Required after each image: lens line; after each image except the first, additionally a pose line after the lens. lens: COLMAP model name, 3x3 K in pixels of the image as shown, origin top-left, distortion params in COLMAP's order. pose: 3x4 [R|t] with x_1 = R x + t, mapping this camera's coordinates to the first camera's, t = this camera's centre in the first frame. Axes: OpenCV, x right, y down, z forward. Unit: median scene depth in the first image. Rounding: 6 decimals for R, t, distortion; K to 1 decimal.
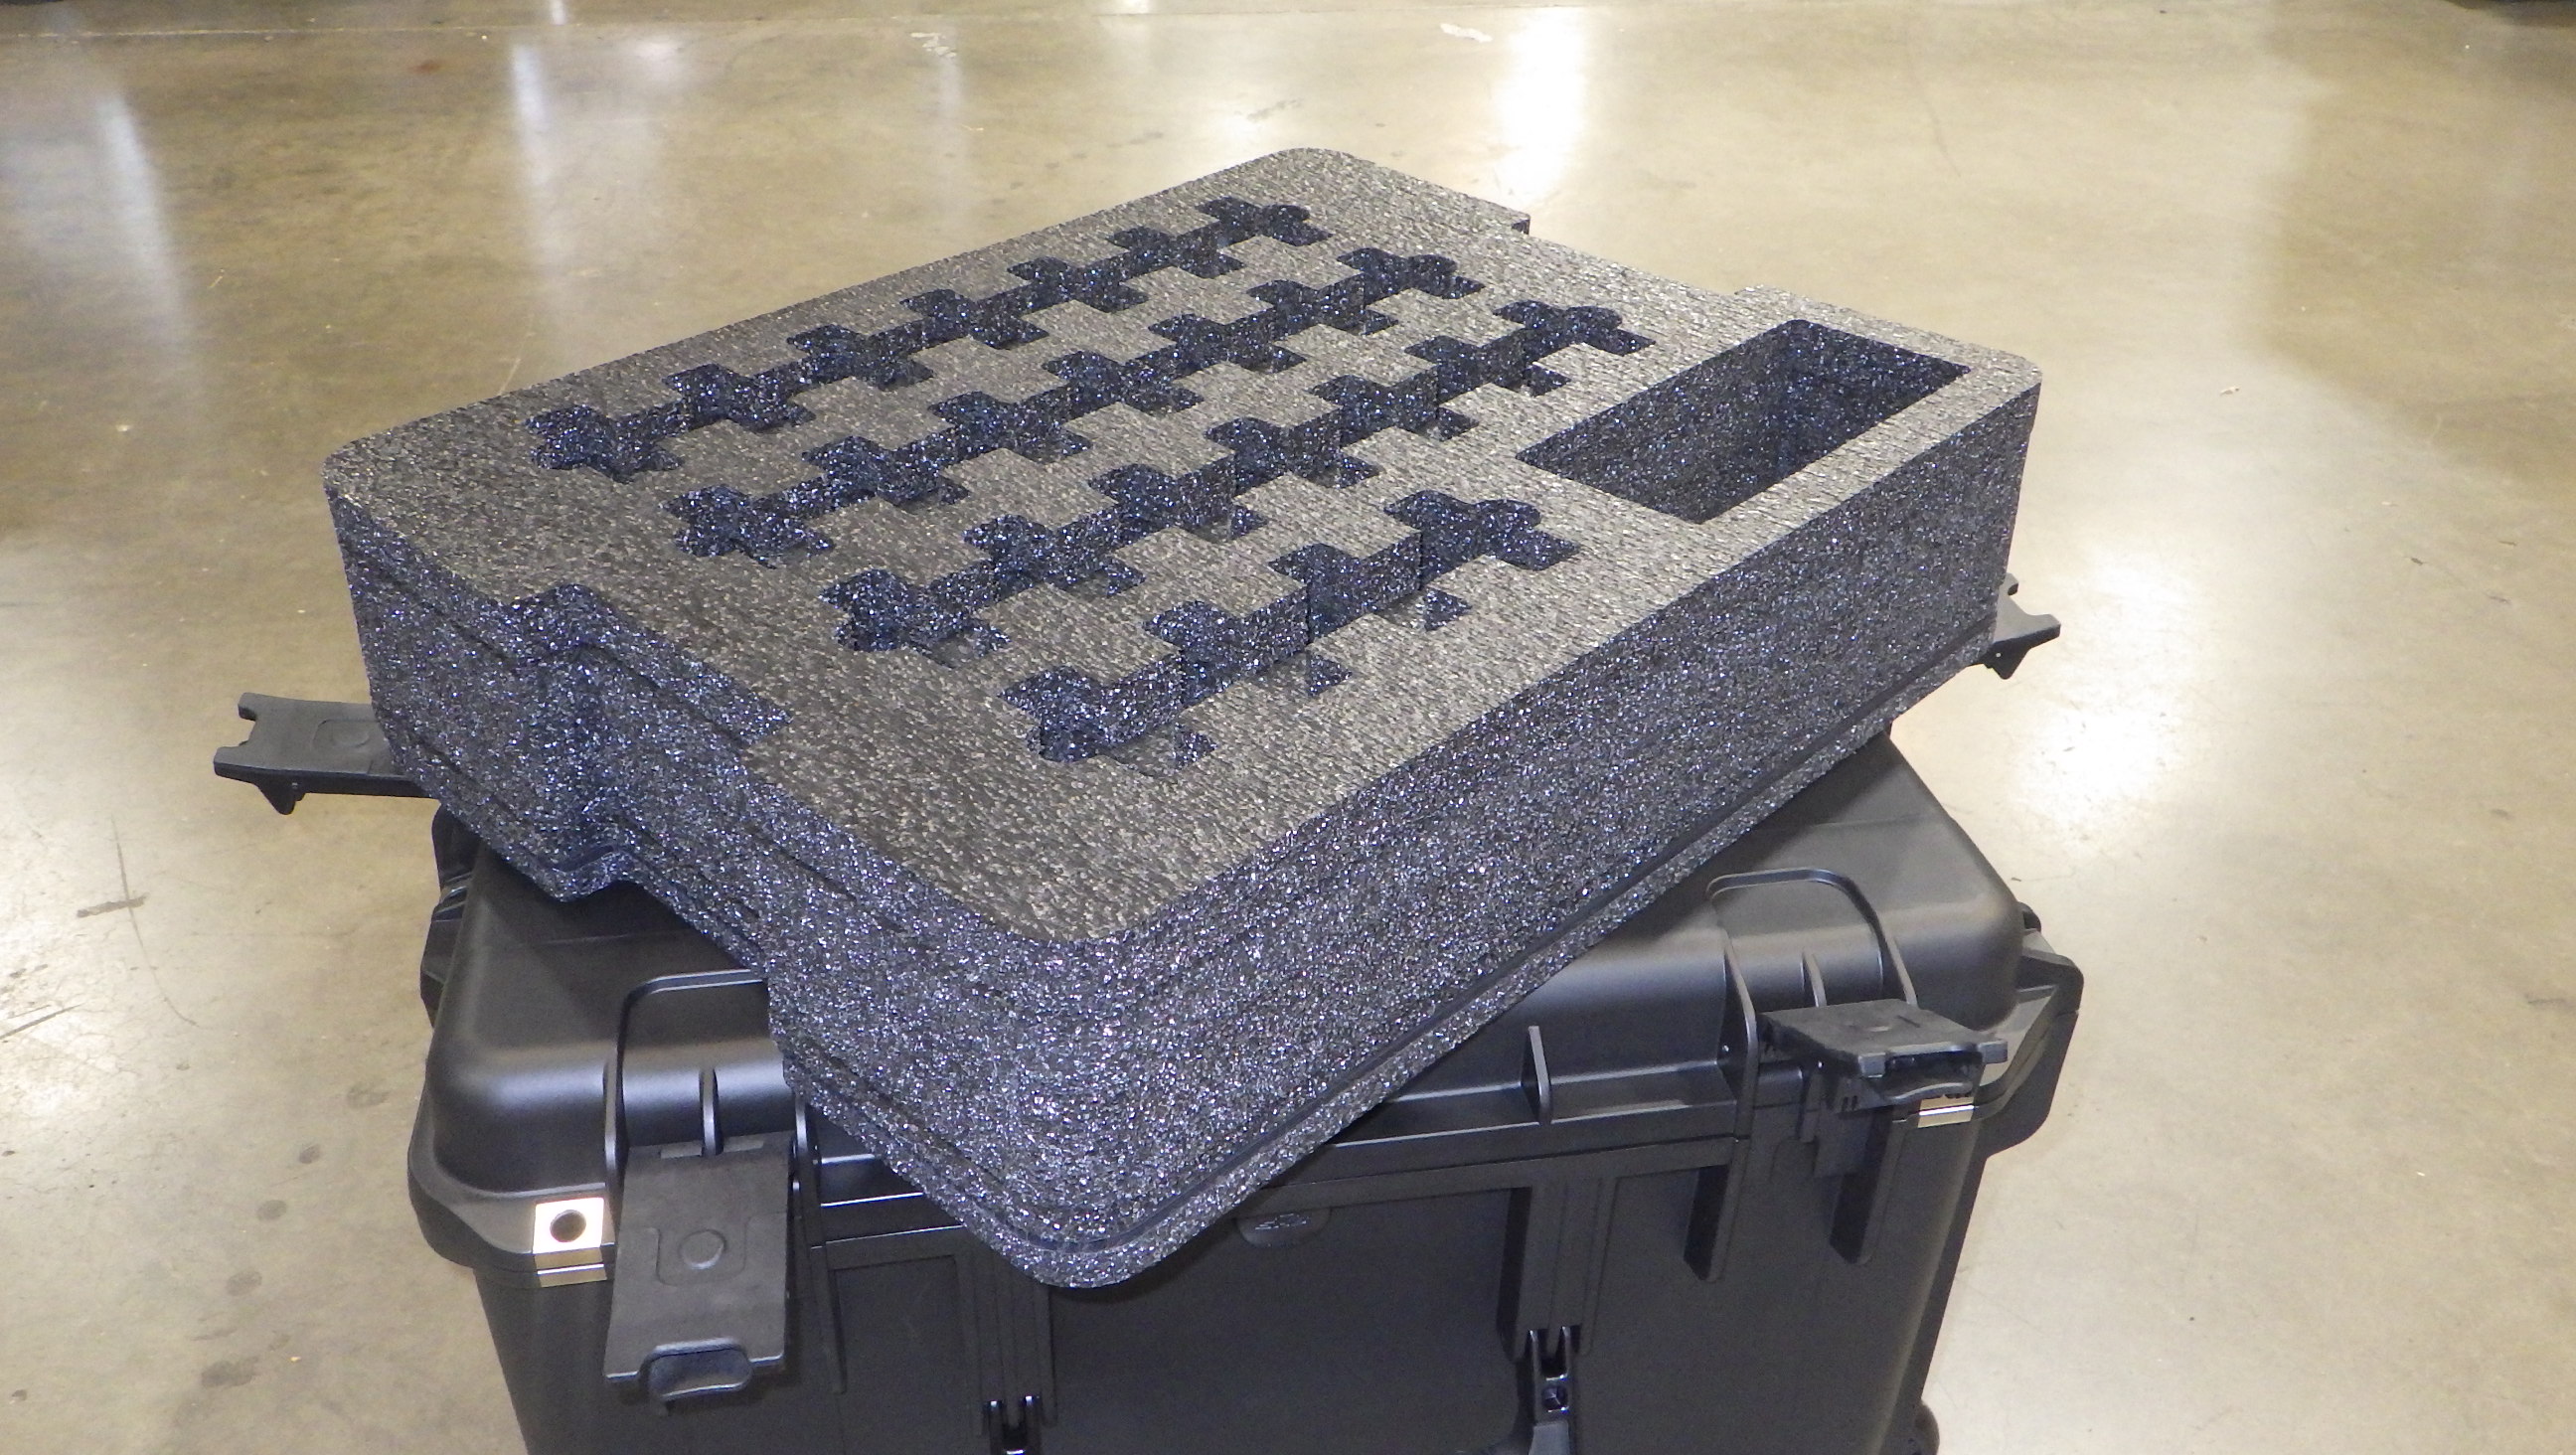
lens RADIAL K [[2129.1, 0, 1293.0], [0, 2129.1, 710.4], [0, 0, 1]] dist [-0.011932, 0.014329]
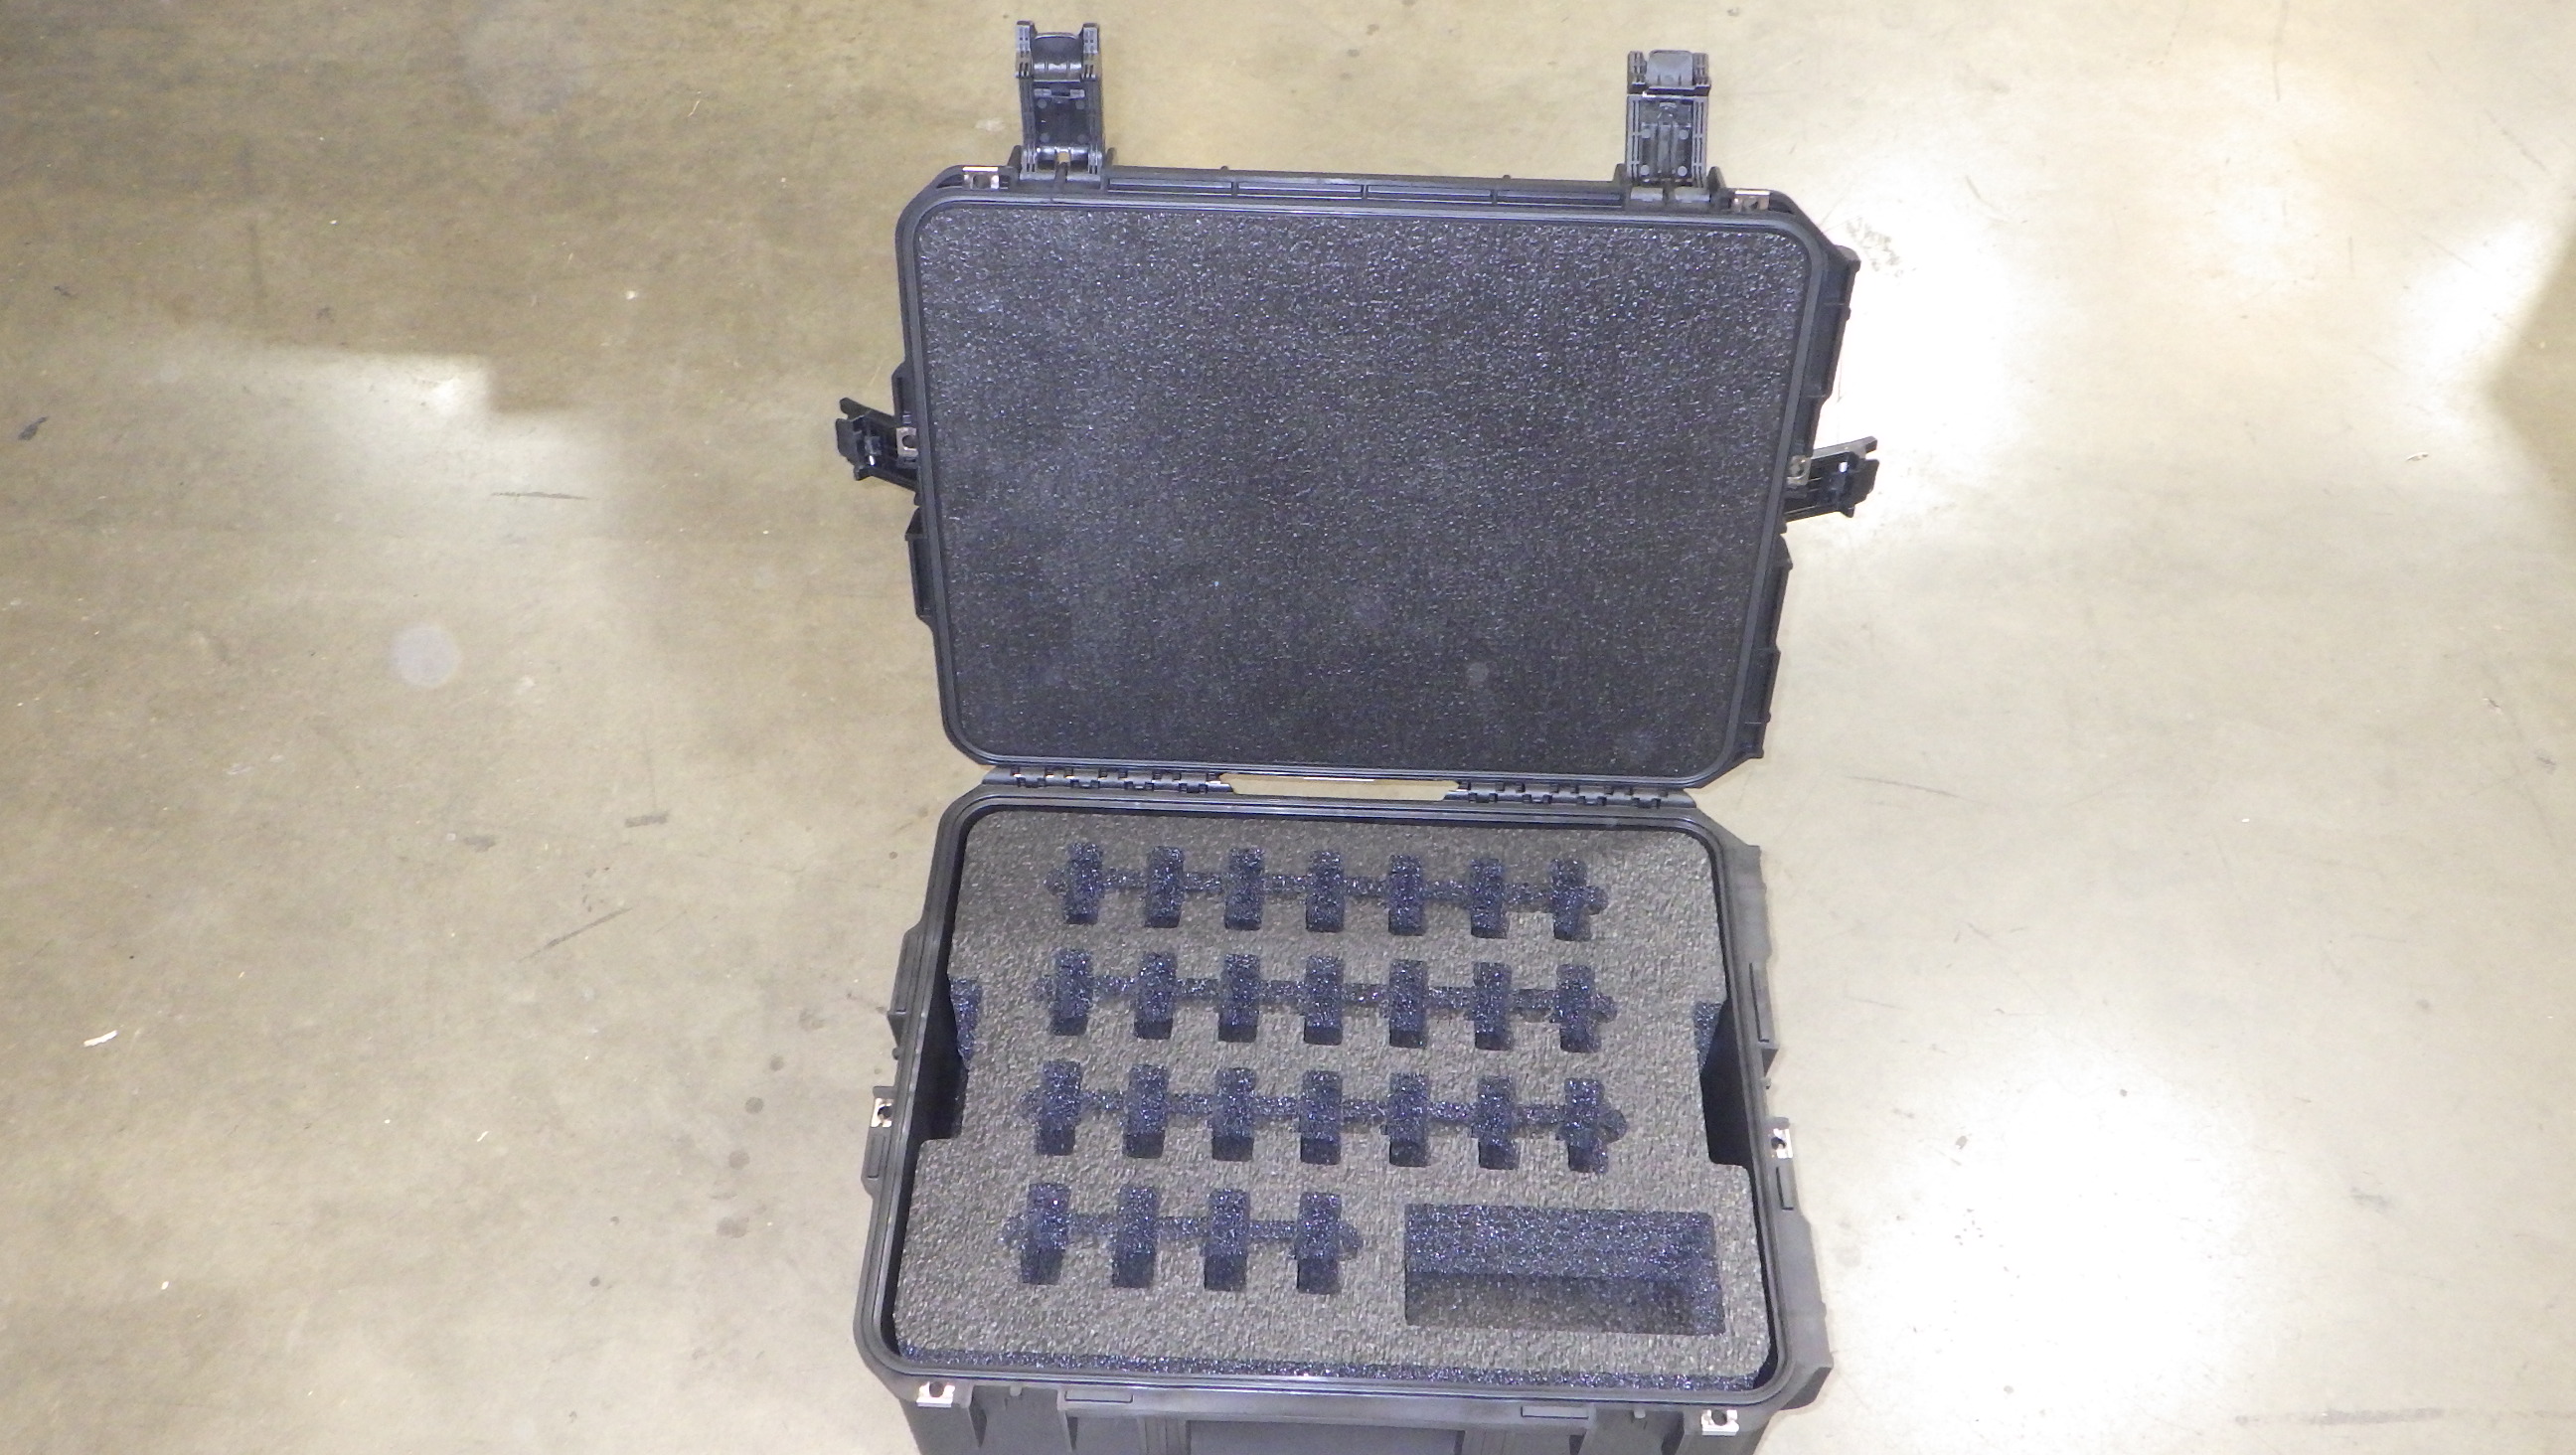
lens RADIAL K [[2129.1, 0, 1284.8], [0, 2129.1, 701.1], [0, 0, 1]] dist [-0.011932, 0.014329]
pose [[0.977824, 0.153245, -0.142747, 0.040014], [-0.103778, 0.946581, 0.305310, -0.273756], [0.181909, -0.283725, 0.941493, -0.157798]]
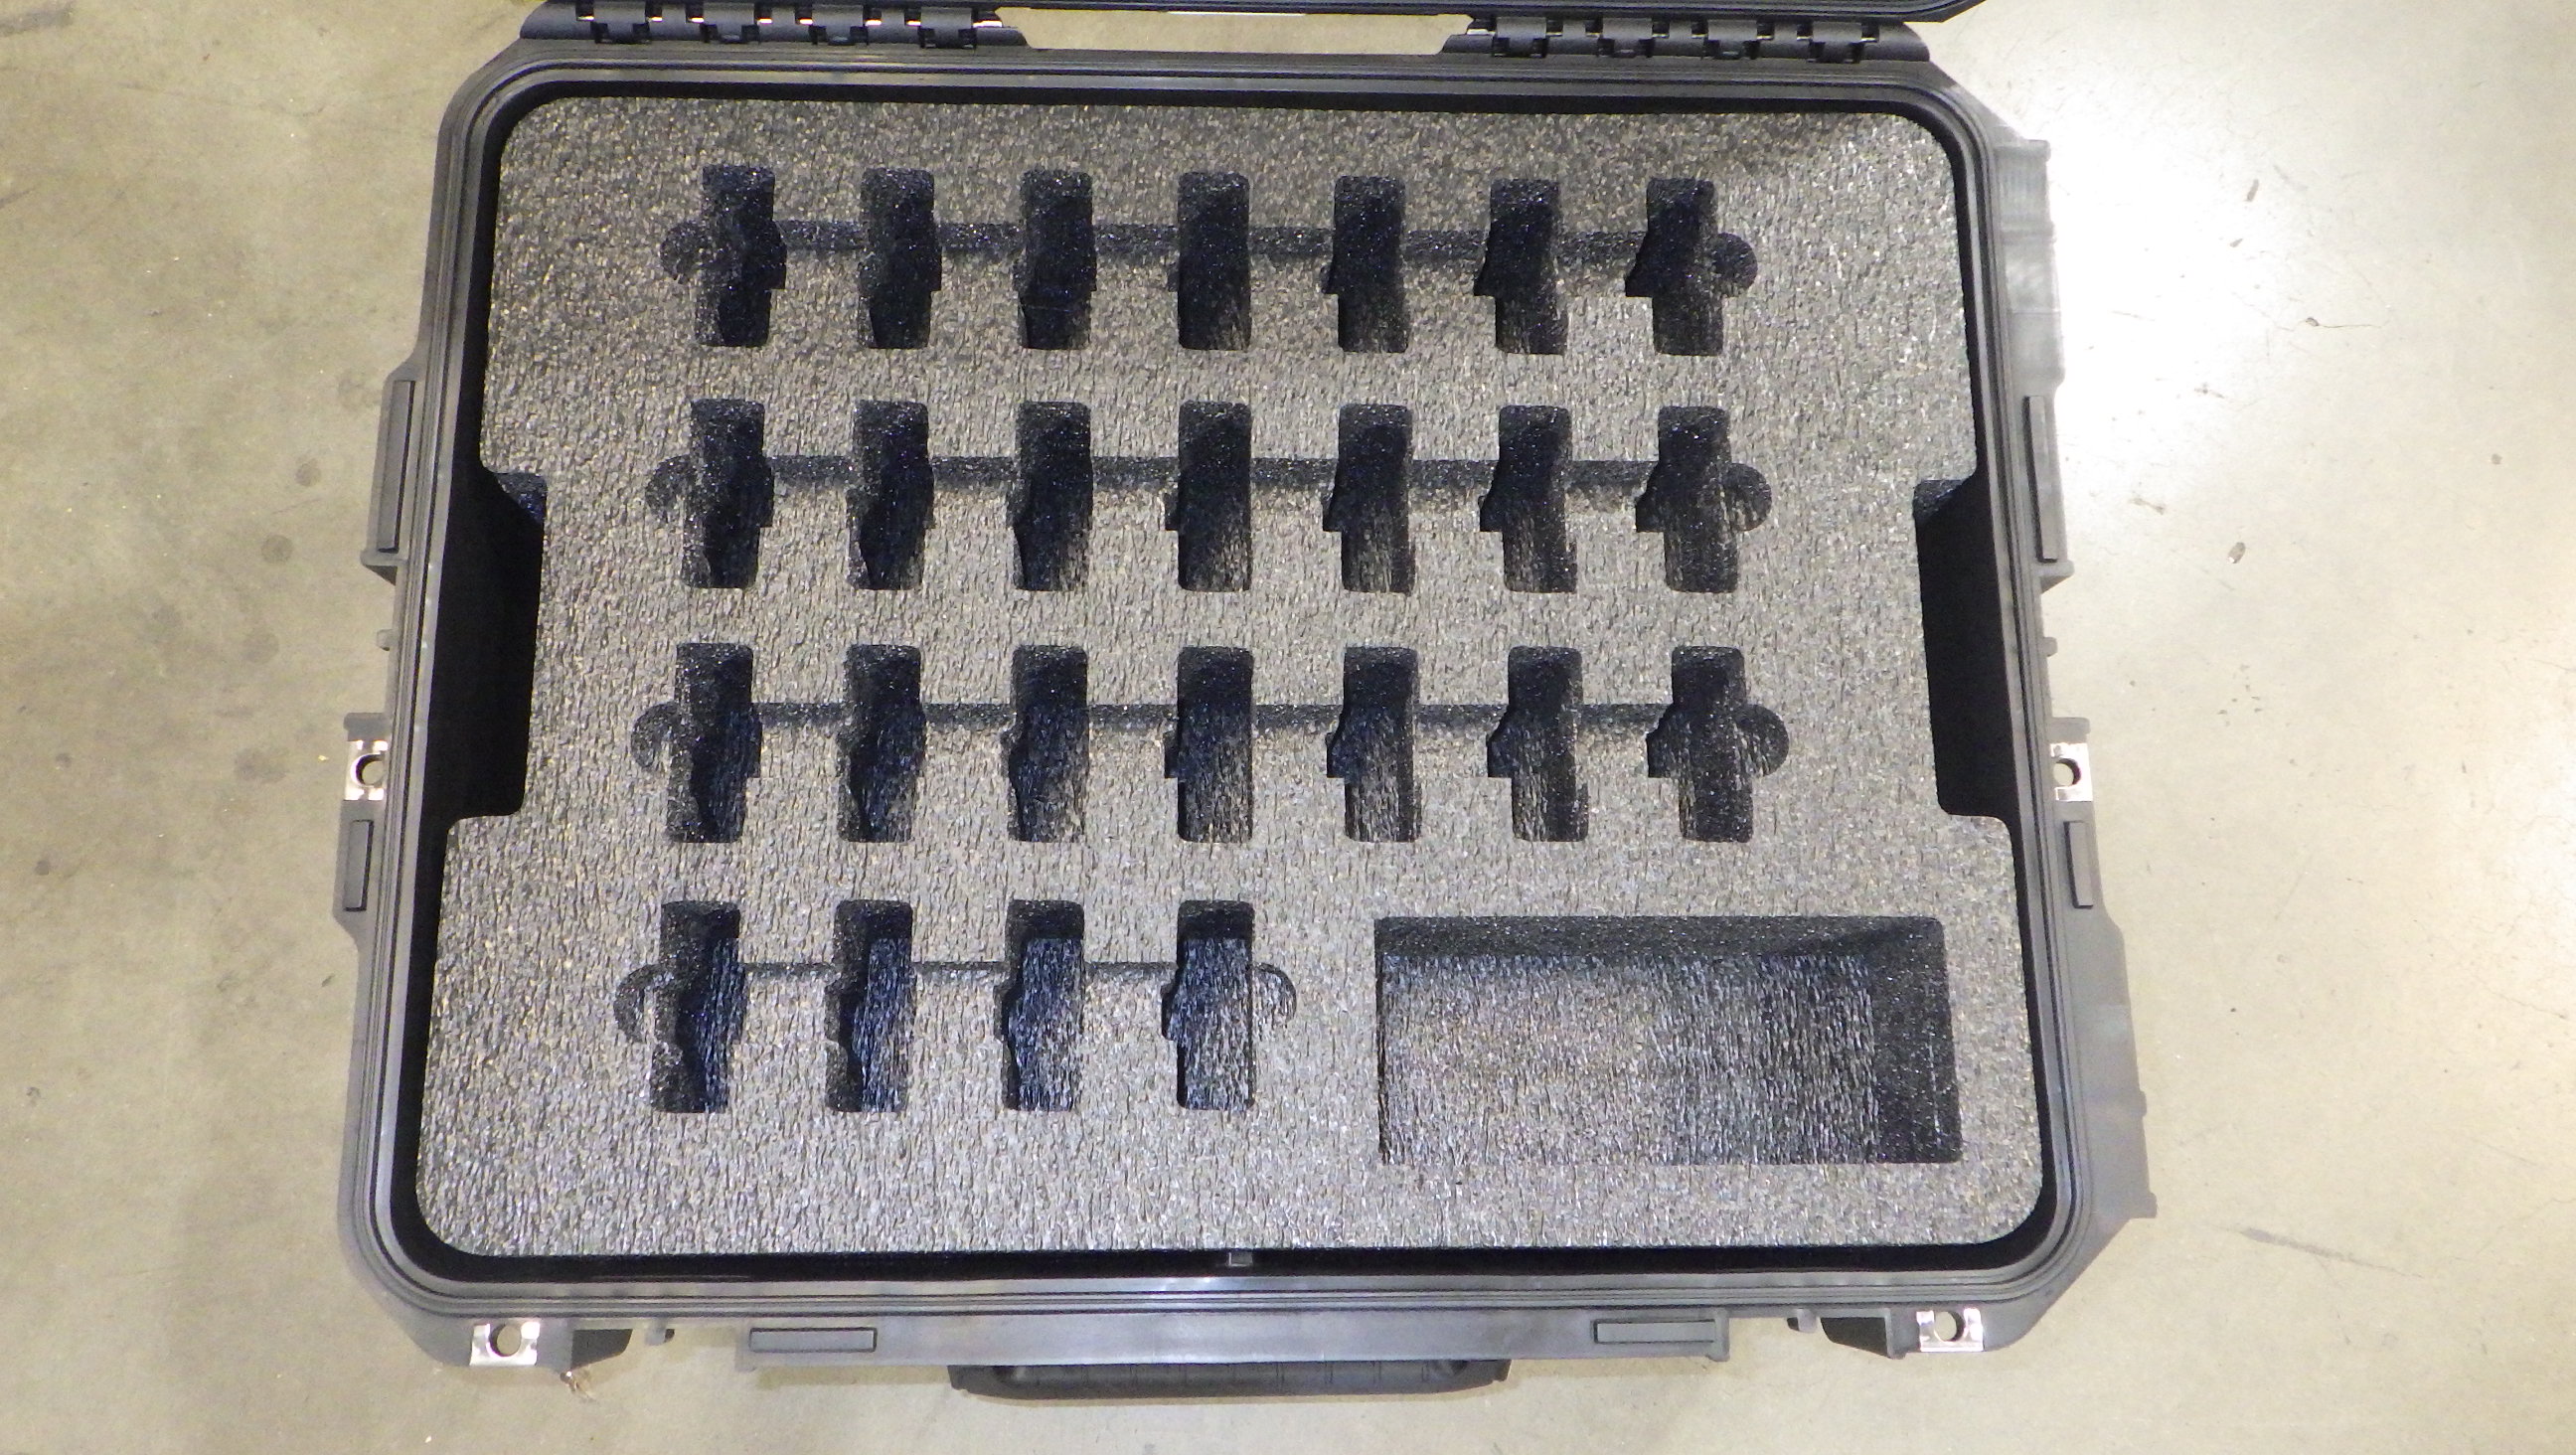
lens RADIAL K [[2129.1, 0, 1293.3], [0, 2129.1, 686.0], [0, 0, 1]] dist [-0.011932, 0.014329]
pose [[0.985146, 0.170480, -0.020573, -0.001783], [-0.108011, 0.708338, 0.697561, -0.207177], [0.133493, -0.684978, 0.716230, 0.162579]]
